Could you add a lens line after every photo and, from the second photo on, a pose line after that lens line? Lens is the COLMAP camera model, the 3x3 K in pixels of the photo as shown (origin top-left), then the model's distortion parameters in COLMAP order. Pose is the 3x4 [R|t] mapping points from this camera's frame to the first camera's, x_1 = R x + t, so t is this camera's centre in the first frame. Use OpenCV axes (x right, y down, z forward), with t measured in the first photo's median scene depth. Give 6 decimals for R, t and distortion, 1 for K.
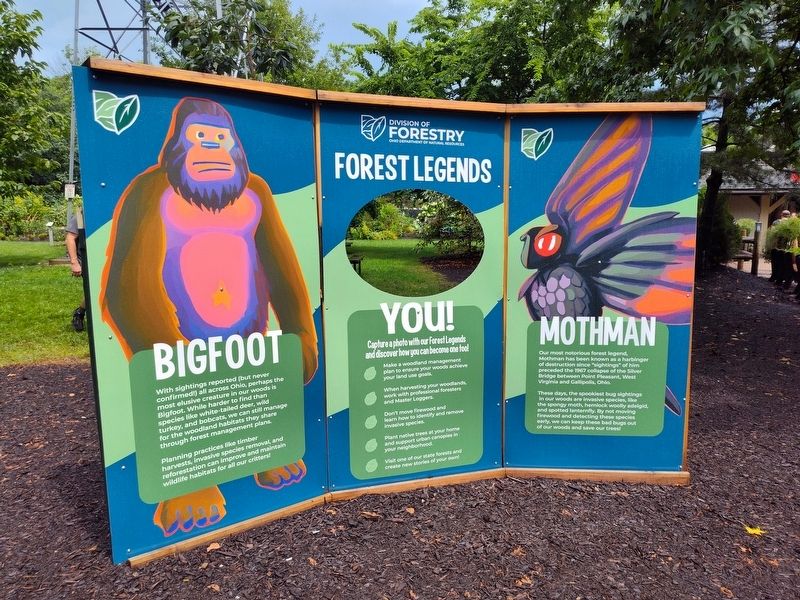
lens RADIAL K [[541.2, 0, 394.9], [0, 541.2, 297.7], [0, 0, 1]] dist [0.038452, -0.032870]
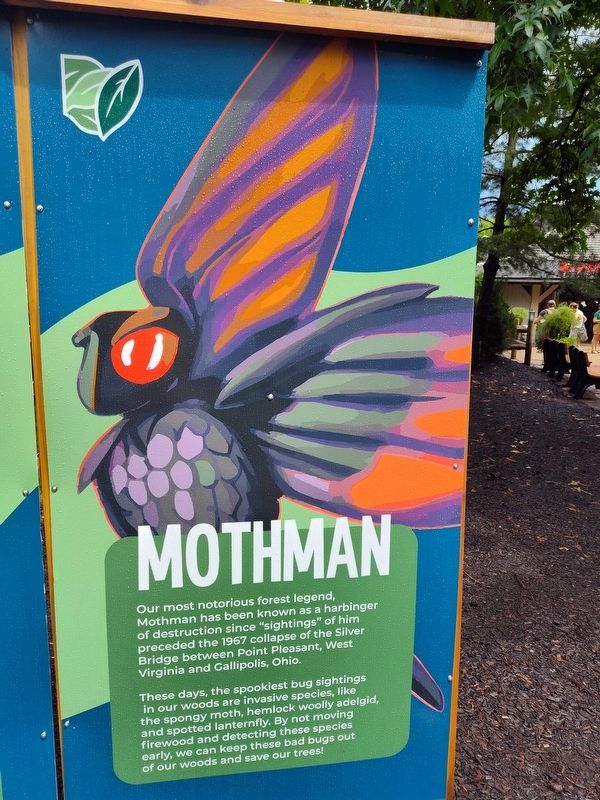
lens RADIAL K [[541.2, 0, 304.7], [0, 541.2, 403.7], [0, 0, 1]] dist [0.038452, -0.032870]
pose [[0.979398, -0.017418, 0.201189, 0.313364], [0.009310, 0.999108, 0.041179, -0.076356], [-0.201727, -0.038458, 0.978687, 0.565377]]
